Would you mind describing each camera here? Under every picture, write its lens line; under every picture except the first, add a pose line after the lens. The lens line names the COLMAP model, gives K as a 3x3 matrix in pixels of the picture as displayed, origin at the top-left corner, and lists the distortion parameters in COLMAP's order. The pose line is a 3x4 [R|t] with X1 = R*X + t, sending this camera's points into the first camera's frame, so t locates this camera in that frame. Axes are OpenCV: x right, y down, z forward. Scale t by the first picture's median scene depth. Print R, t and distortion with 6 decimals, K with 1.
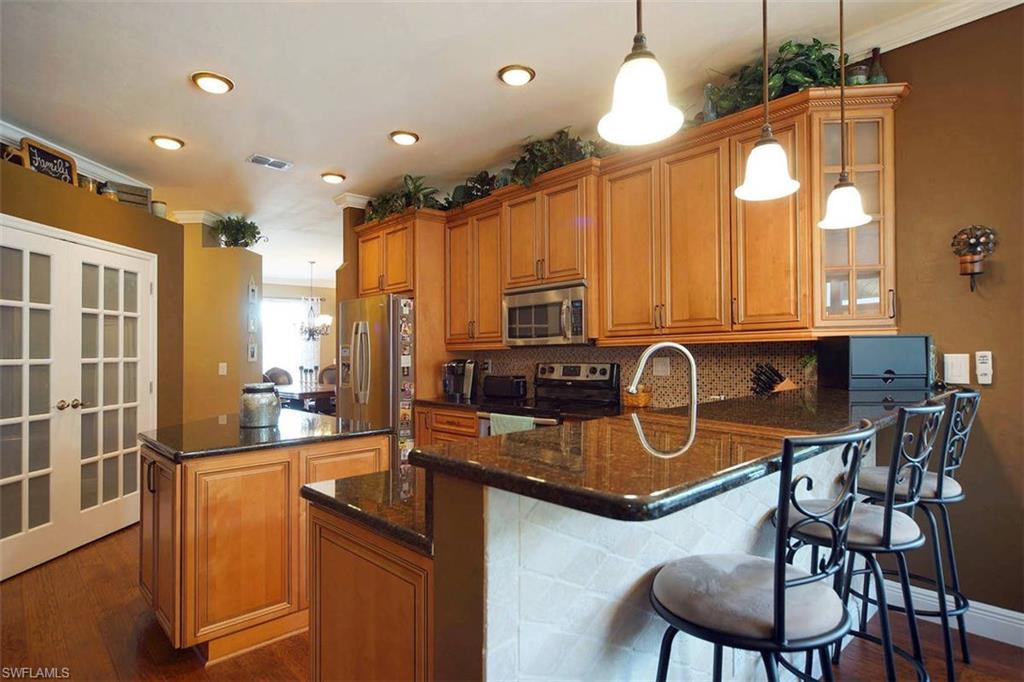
lens RADIAL K [[527.6, 0, 510.4], [0, 527.6, 350.5], [0, 0, 1]] dist [-0.002625, 0.000819]
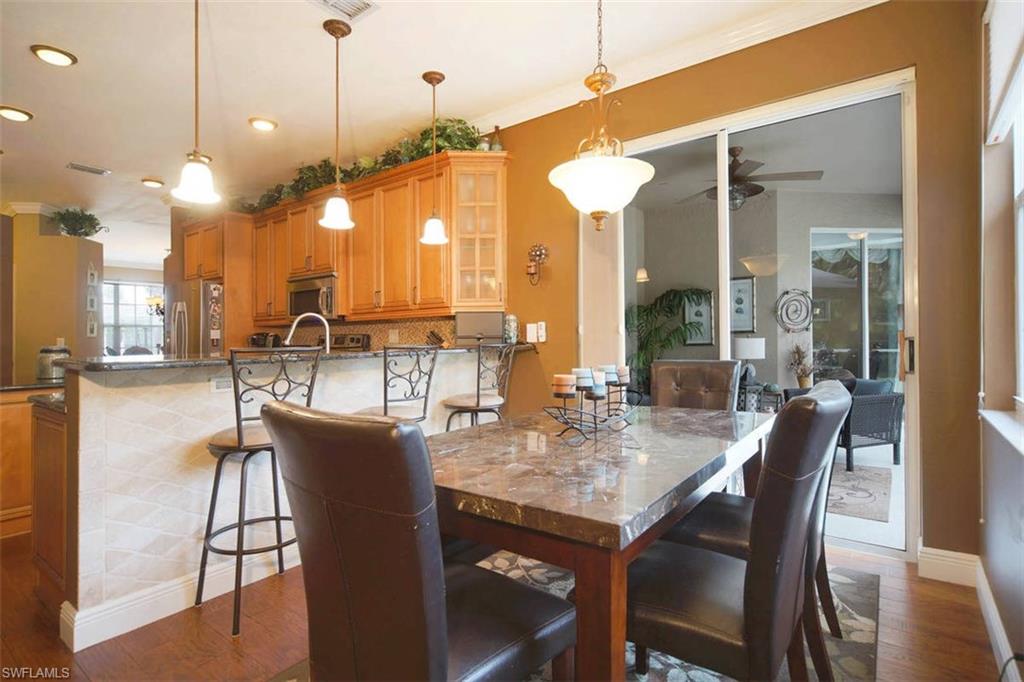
lens RADIAL K [[510.8, 0, 517.2], [0, 510.8, 339.2], [0, 0, 1]] dist [-0.003633, 0.001219]
pose [[0.987692, 0.000642, 0.156413, 0.396733], [-0.001073, 0.999996, 0.002670, 0.035017], [-0.156410, -0.002805, 0.987688, -0.372250]]
